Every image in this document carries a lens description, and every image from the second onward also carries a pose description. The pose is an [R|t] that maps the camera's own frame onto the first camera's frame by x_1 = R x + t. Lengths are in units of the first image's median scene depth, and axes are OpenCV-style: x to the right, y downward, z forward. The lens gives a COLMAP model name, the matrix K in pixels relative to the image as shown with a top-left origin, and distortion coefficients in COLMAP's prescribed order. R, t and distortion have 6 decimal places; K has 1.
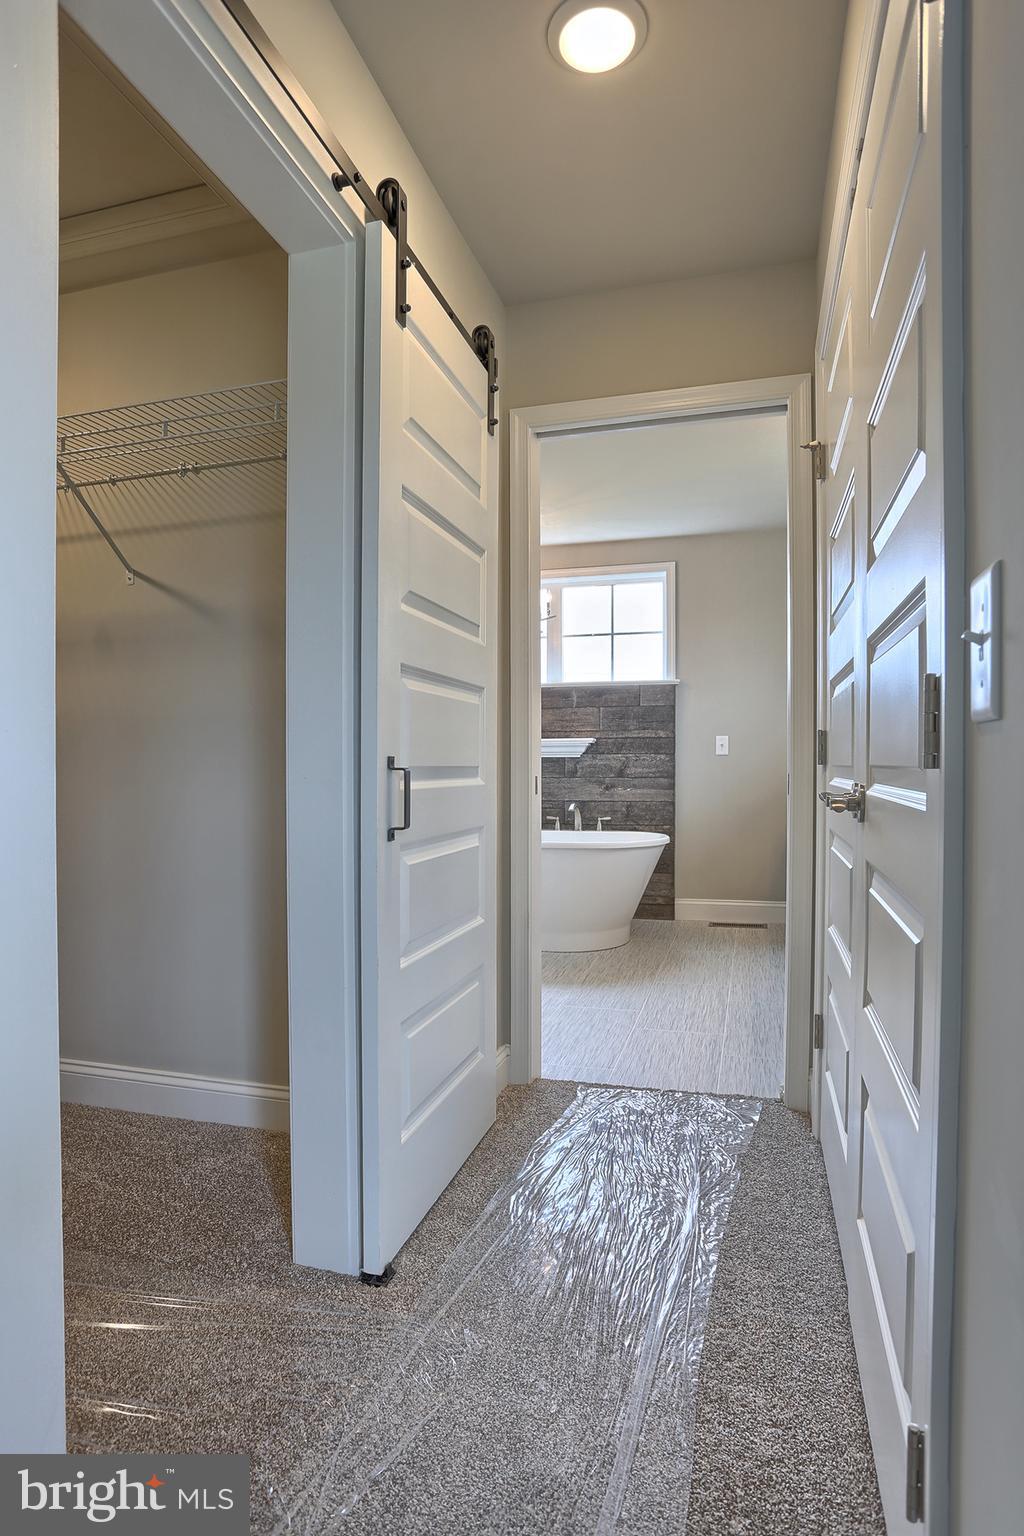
lens RADIAL K [[876.6, 0, 474.8], [0, 876.6, 808.5], [0, 0, 1]] dist [-0.050344, 0.027120]
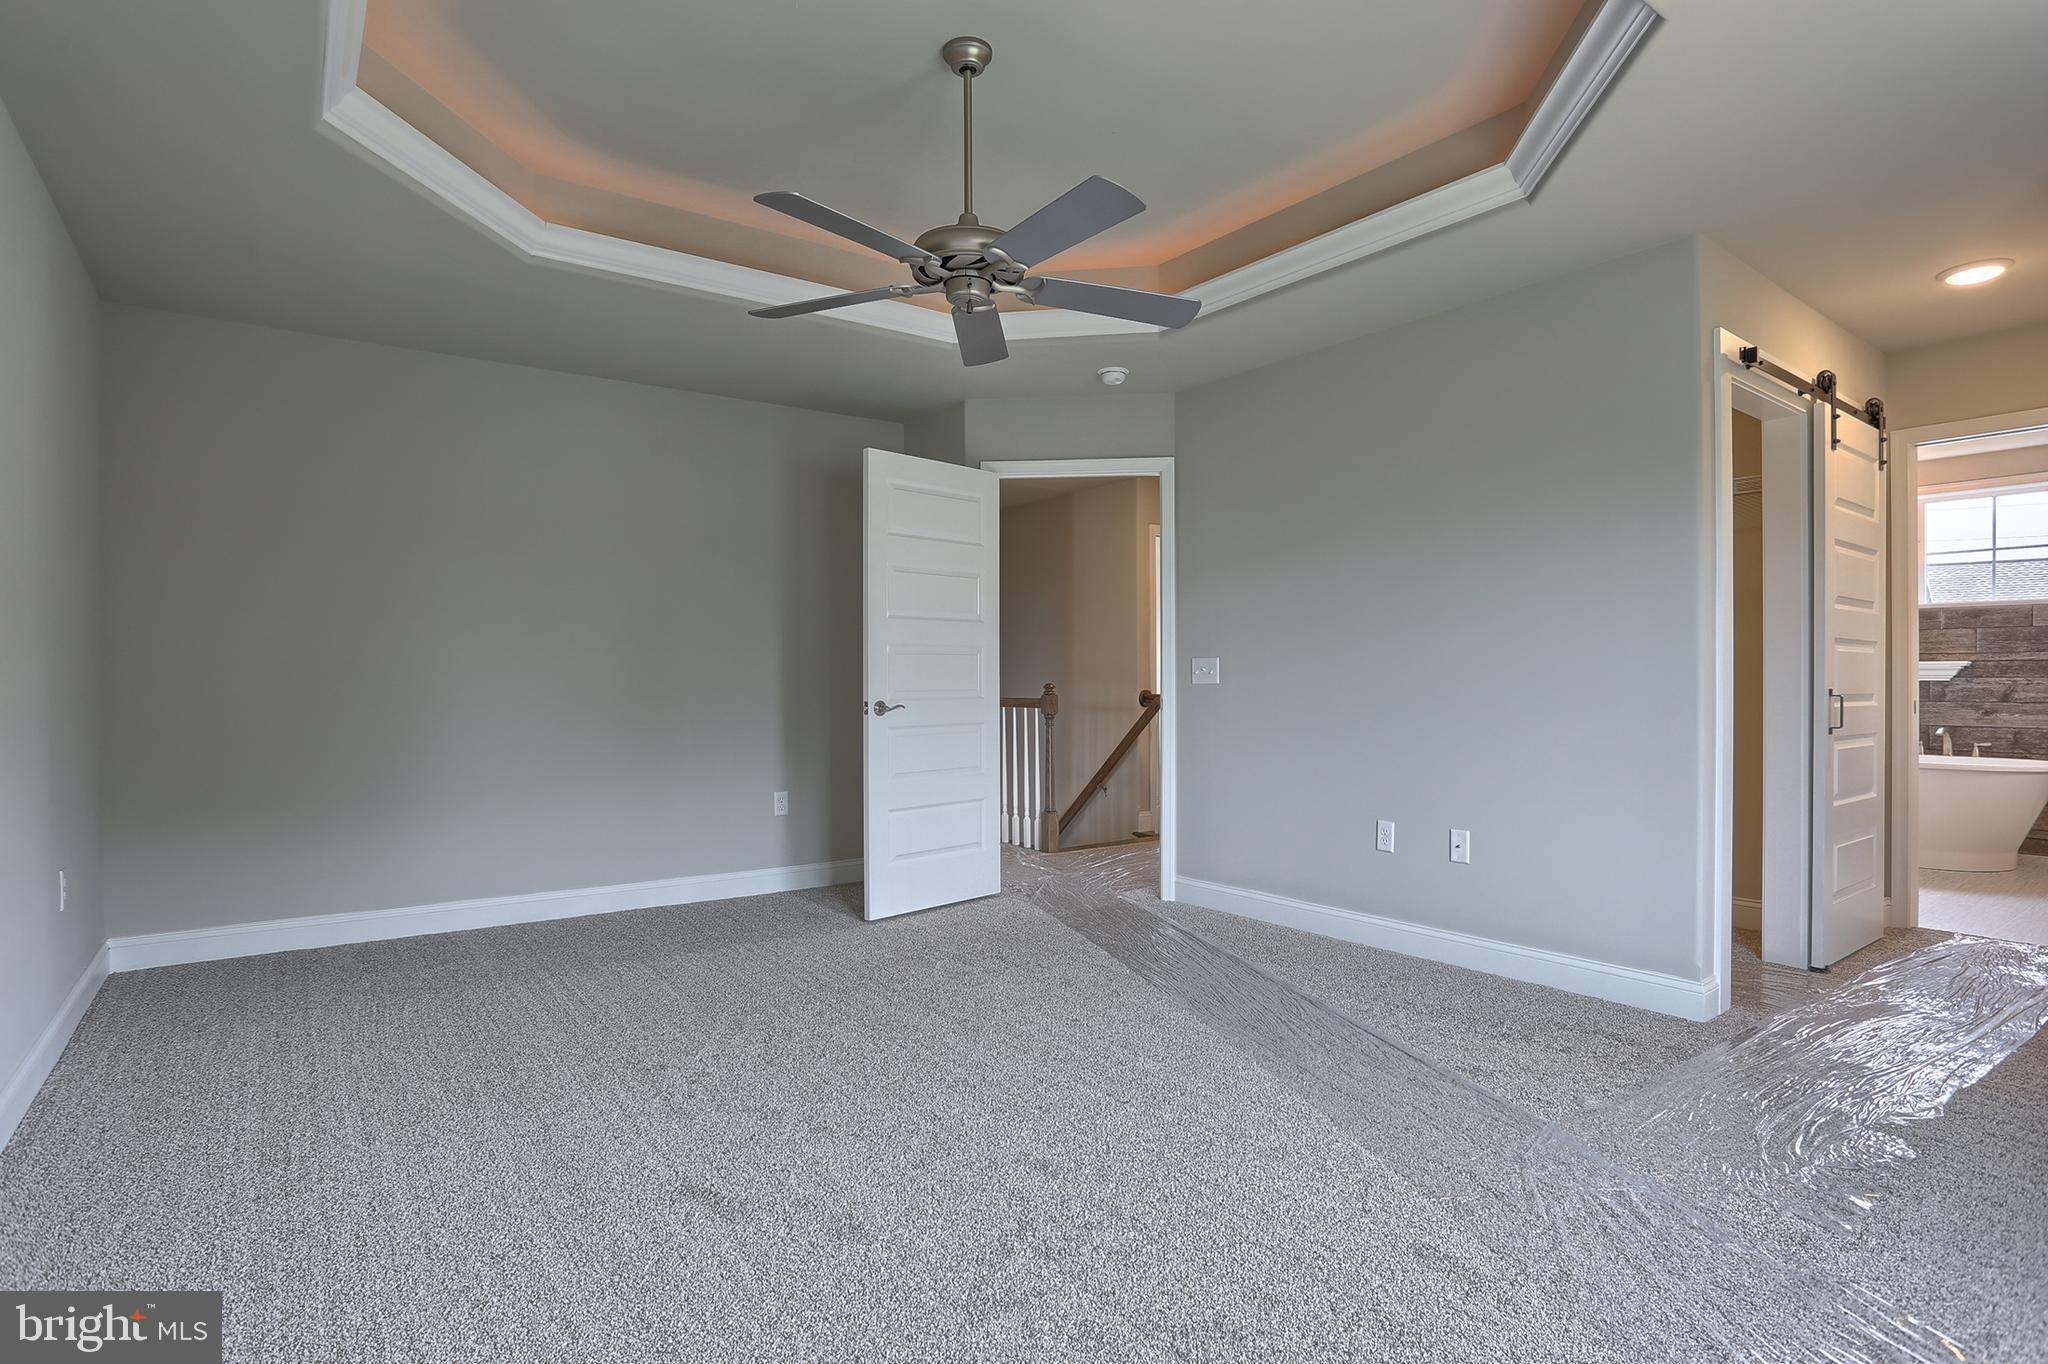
lens RADIAL K [[1035.8, 0, 1056.4], [0, 1035.8, 679.7], [0, 0, 1]] dist [-0.055855, 0.021867]
pose [[0.824915, 0.005549, -0.565230, -0.068820], [-0.033533, 0.998671, -0.039135, 0.017314], [0.564262, 0.051237, 0.824005, -0.484297]]
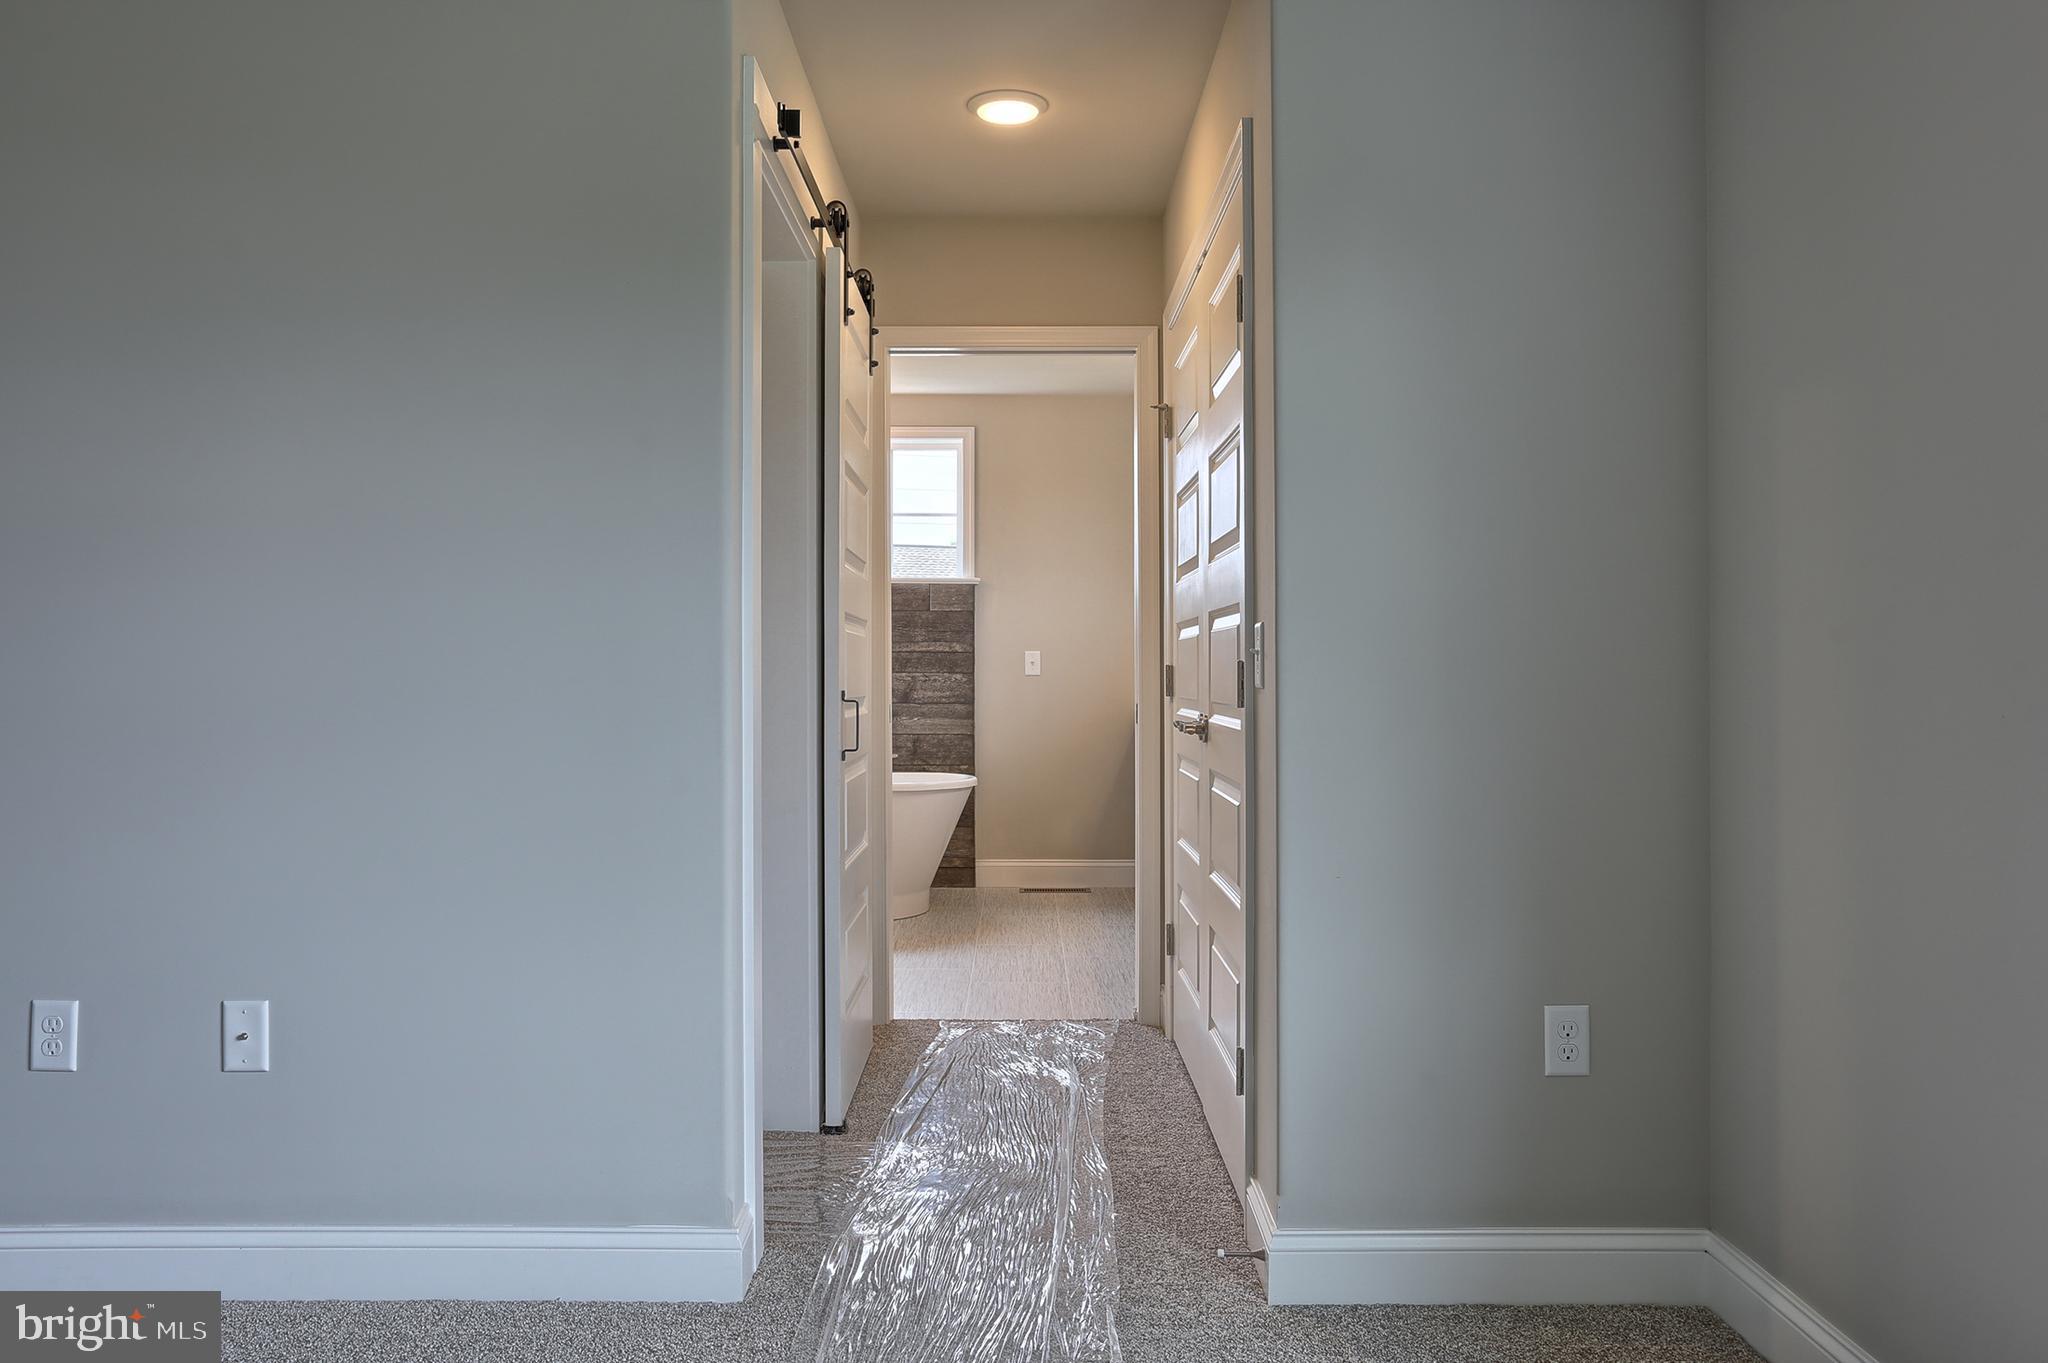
lens RADIAL K [[1517.5, 0, 986.9], [0, 1517.5, 703.4], [0, 0, 1]] dist [0.069879, -0.003993]
pose [[0.960088, 0.002556, 0.279687, -0.140911], [0.006439, 0.999491, -0.031237, 0.006914], [-0.279625, 0.031791, 0.959583, -0.305267]]
